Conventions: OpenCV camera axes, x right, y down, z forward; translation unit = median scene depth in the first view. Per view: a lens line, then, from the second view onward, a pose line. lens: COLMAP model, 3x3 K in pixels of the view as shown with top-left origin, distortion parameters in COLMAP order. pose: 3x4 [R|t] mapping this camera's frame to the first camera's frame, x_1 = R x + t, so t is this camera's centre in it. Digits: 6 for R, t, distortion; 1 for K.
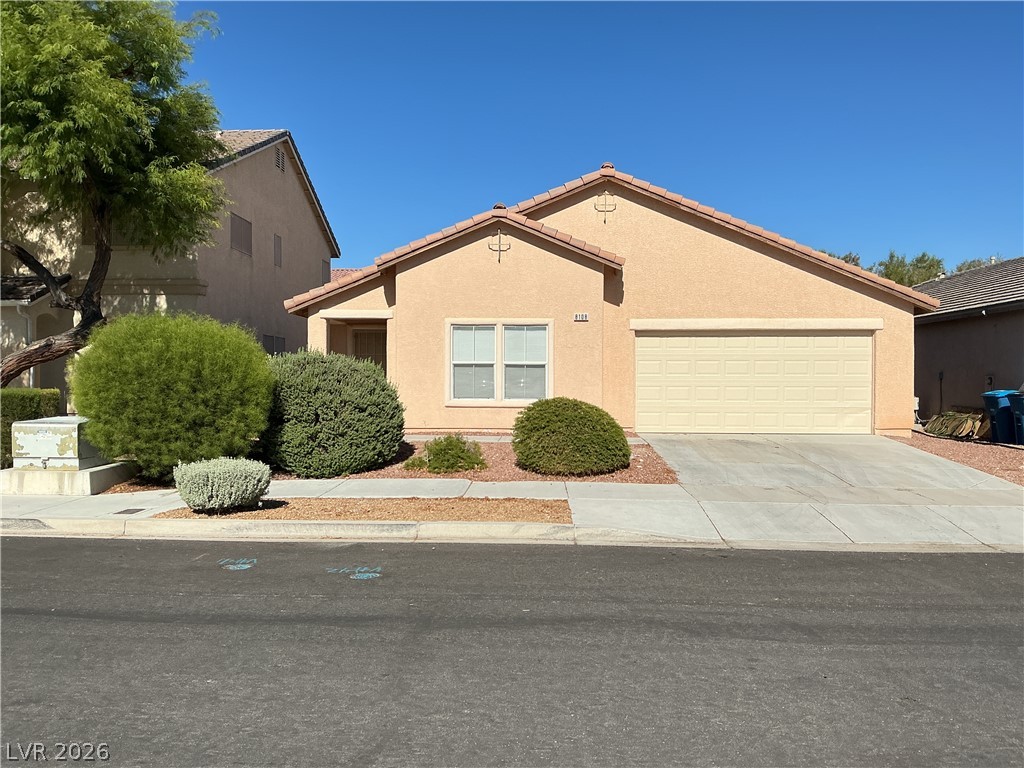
lens RADIAL K [[871.2, 0, 512.0], [0, 871.2, 384.0], [0, 0, 1]] dist [0.128877, -0.212725]
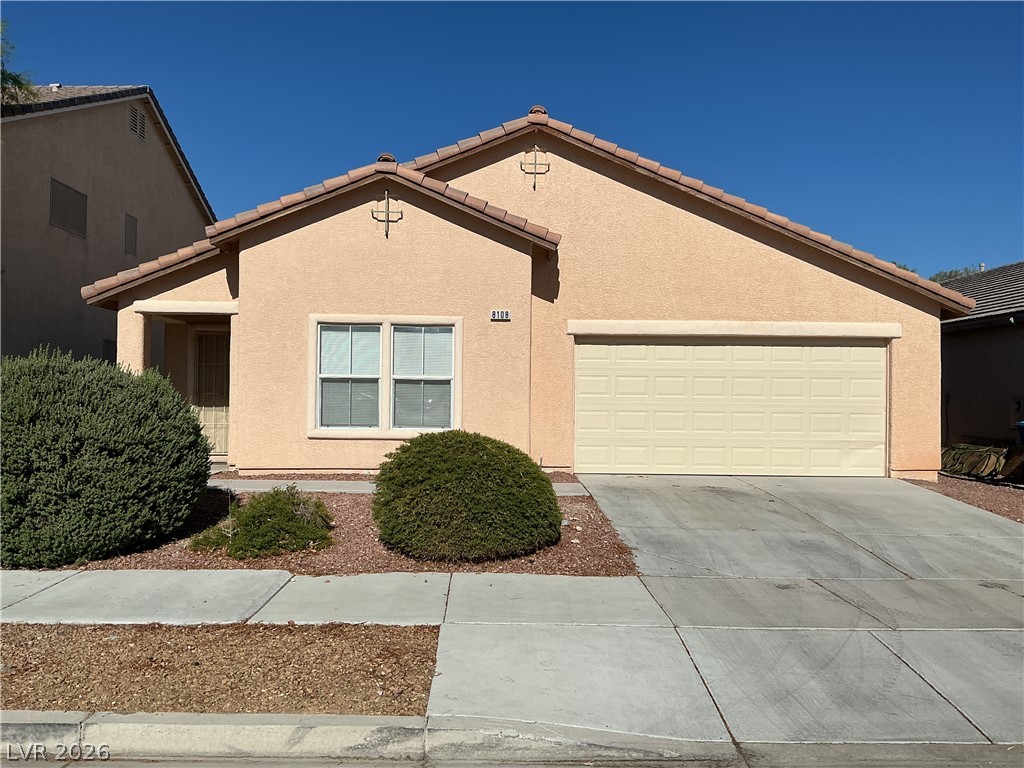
lens RADIAL K [[871.2, 0, 512.0], [0, 871.2, 384.0], [0, 0, 1]] dist [0.128877, -0.212725]
pose [[0.998225, 0.008372, 0.058964, 0.046668], [-0.007200, 0.999773, -0.020058, -0.005094], [-0.059119, 0.019598, 0.998059, 0.278350]]
